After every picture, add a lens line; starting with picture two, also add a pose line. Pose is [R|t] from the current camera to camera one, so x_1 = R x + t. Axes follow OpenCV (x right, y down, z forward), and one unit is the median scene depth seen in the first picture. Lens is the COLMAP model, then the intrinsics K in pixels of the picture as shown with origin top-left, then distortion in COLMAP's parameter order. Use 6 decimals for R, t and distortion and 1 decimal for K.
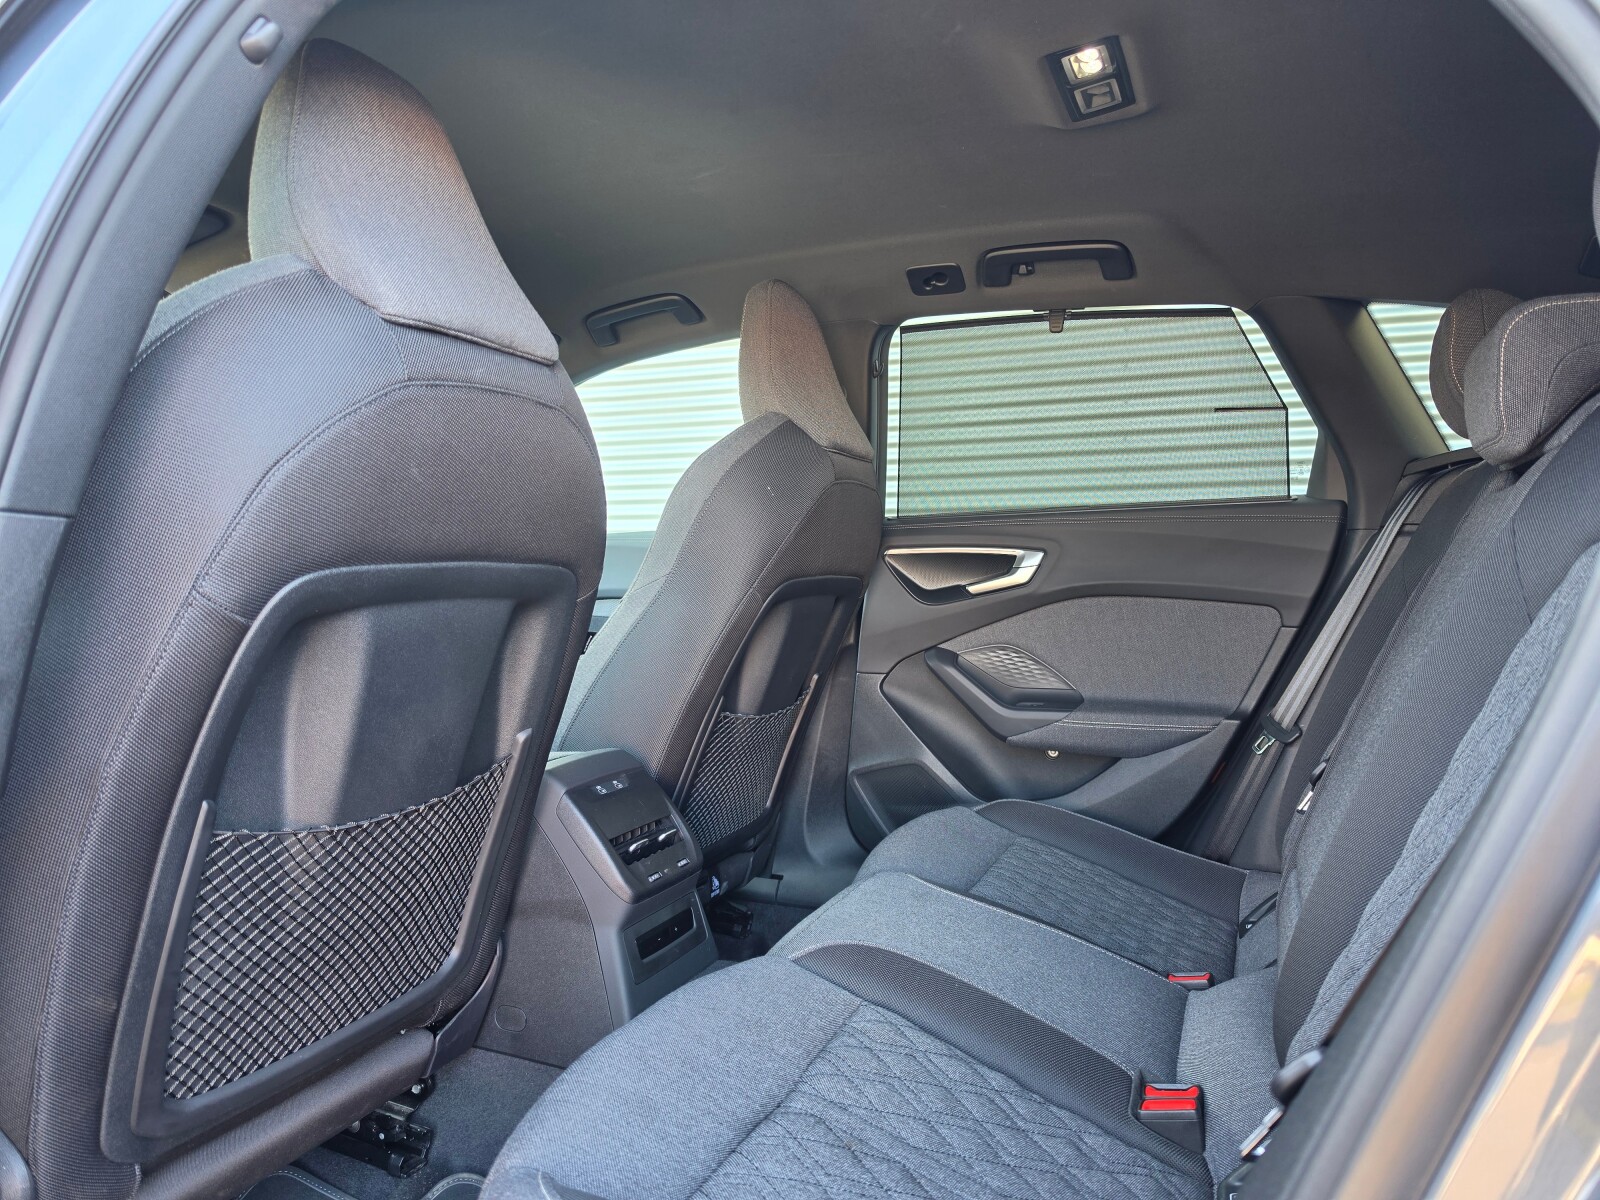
lens RADIAL K [[1076.7, 0, 811.9], [0, 1076.7, 604.5], [0, 0, 1]] dist [0.019974, -0.027139]
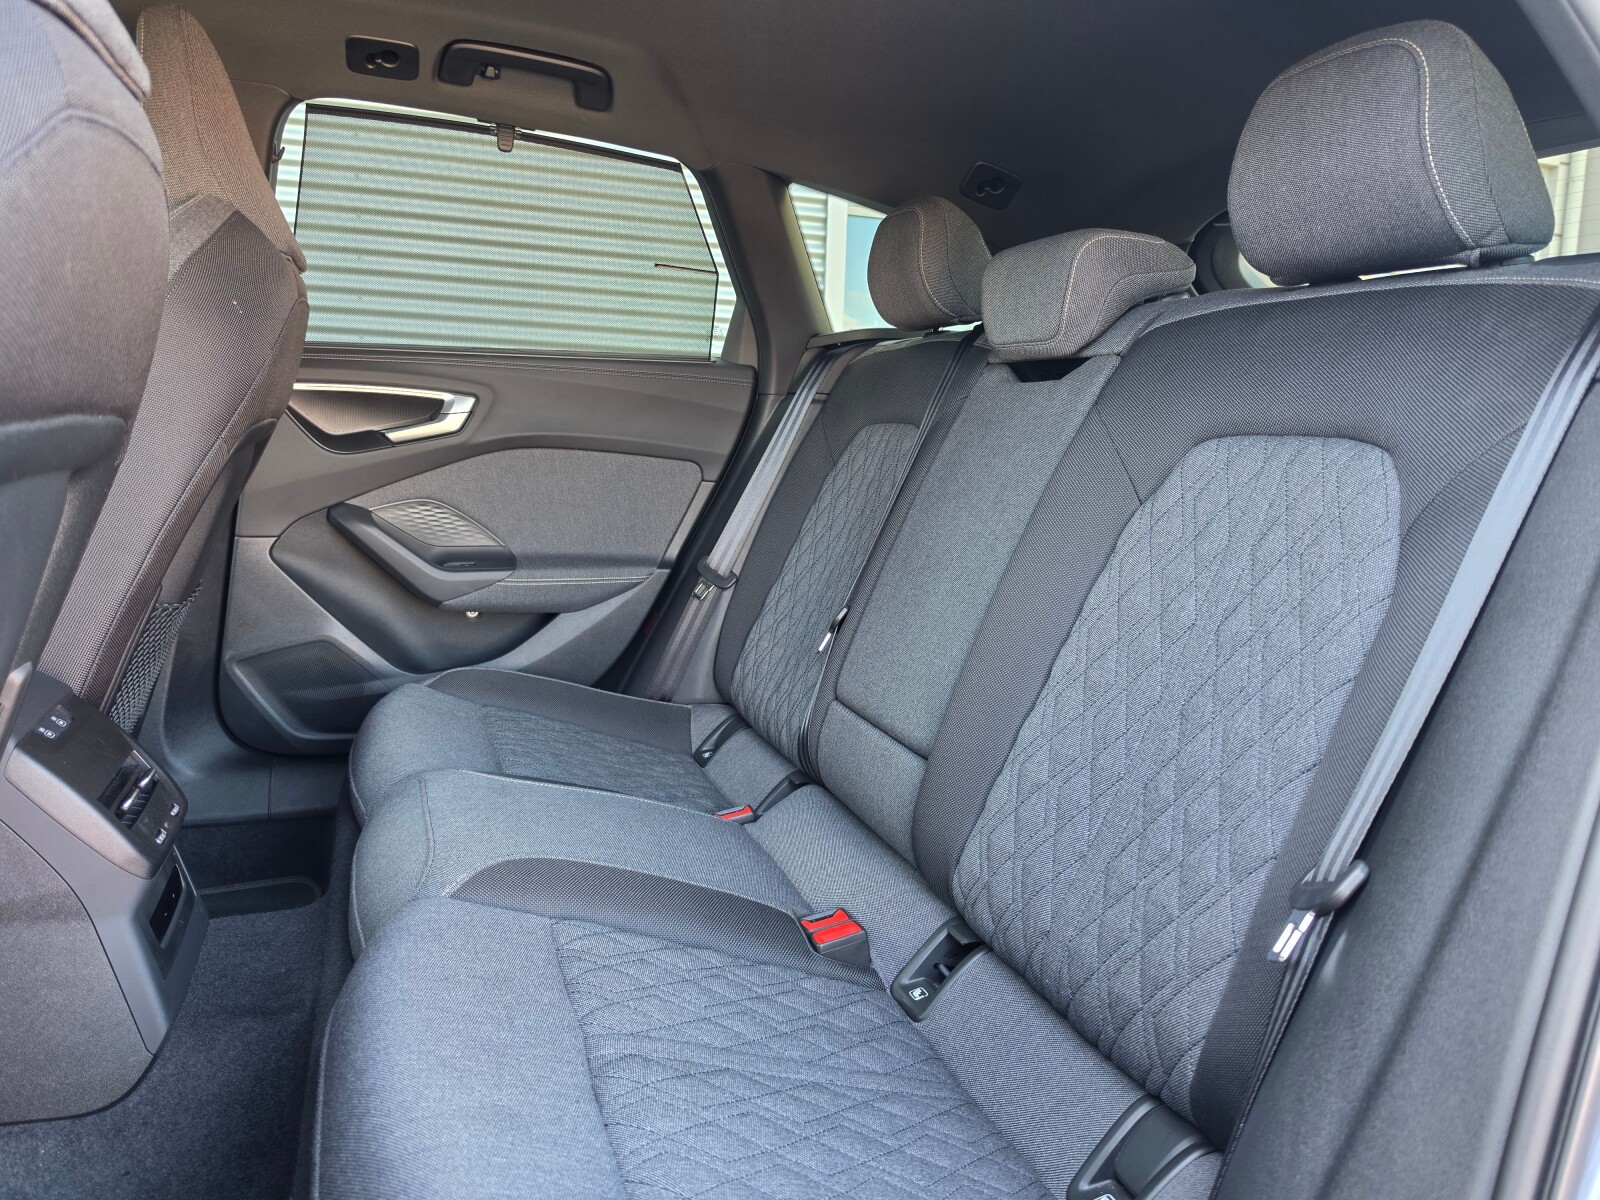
lens RADIAL K [[1076.7, 0, 808.8], [0, 1076.7, 599.1], [0, 0, 1]] dist [0.019974, -0.027139]
pose [[0.751140, -0.076099, 0.655742, -0.200954], [-0.023394, 0.989641, 0.141645, -0.017155], [-0.659728, -0.121736, 0.741579, 0.121643]]
